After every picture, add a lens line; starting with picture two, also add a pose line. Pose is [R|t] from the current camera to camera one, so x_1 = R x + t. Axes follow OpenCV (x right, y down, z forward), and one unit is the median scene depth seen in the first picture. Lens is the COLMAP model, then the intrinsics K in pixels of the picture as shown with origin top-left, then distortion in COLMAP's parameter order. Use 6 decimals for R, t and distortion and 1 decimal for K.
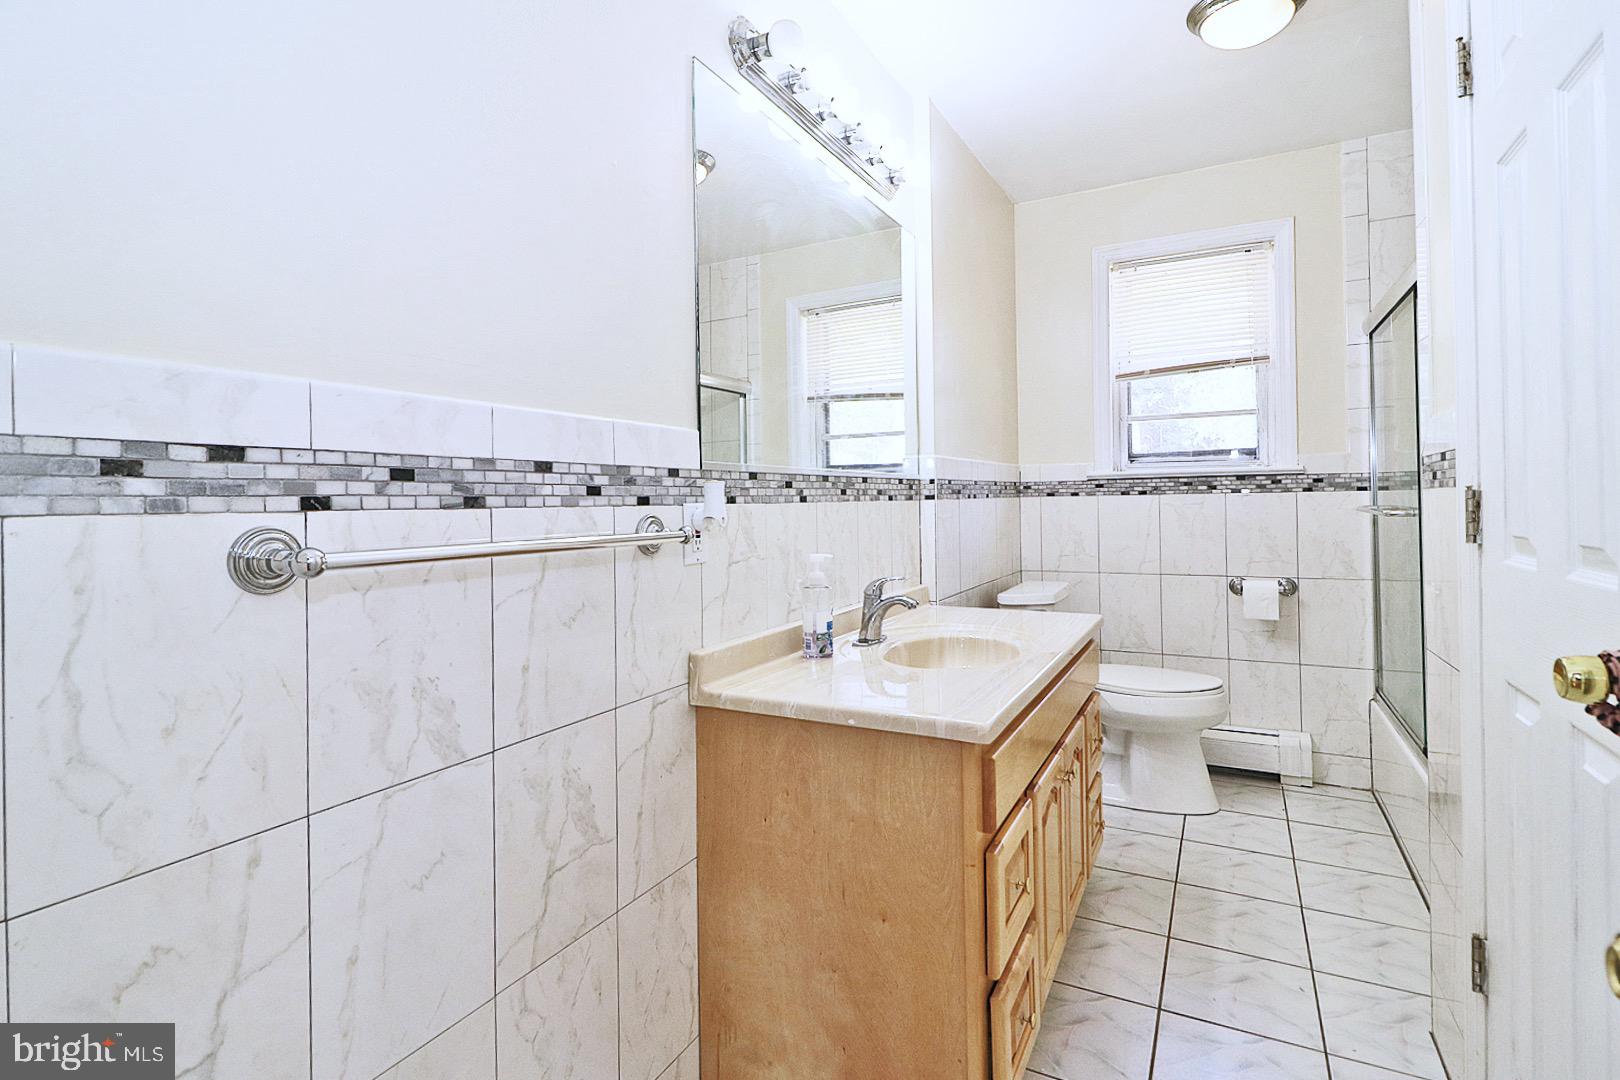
lens RADIAL K [[774.4, 0, 808.9], [0, 774.4, 524.9], [0, 0, 1]] dist [-0.003977, -0.000467]
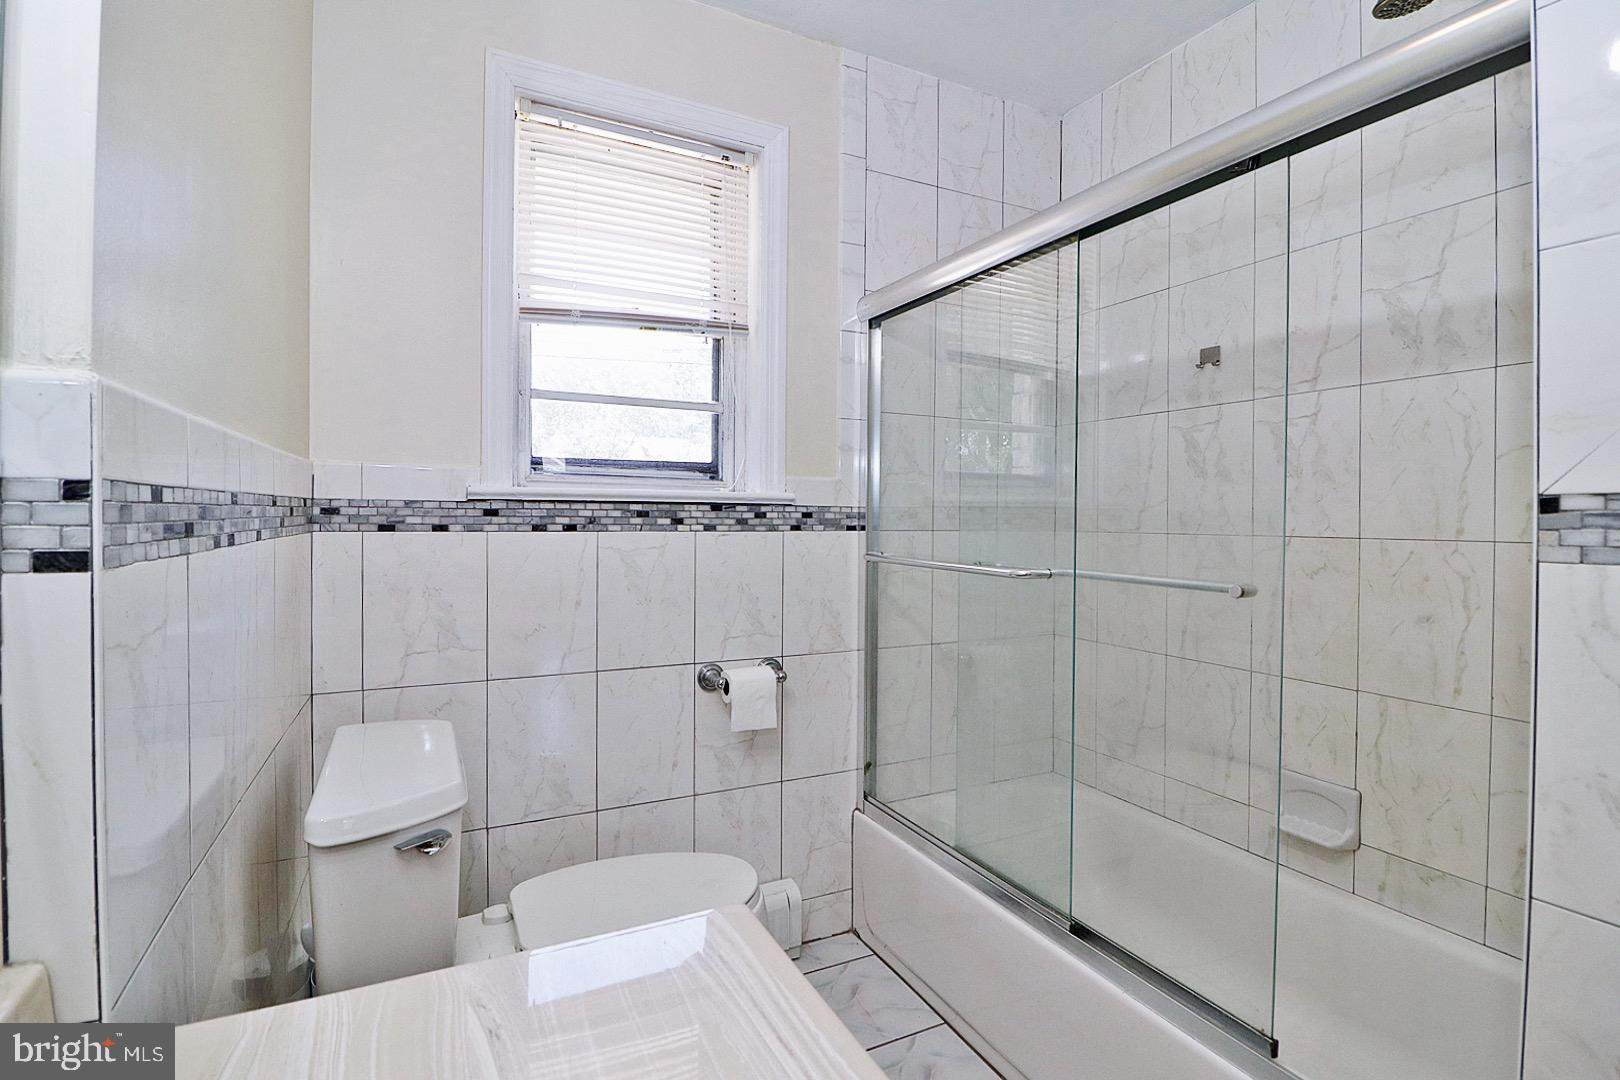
lens RADIAL K [[774.4, 0, 808.9], [0, 774.4, 524.9], [0, 0, 1]] dist [-0.003977, -0.000467]
pose [[0.572972, 0.013644, 0.819461, 0.081071], [0.005726, 0.999770, -0.020650, -0.033062], [-0.819555, 0.016524, 0.572762, 0.577115]]
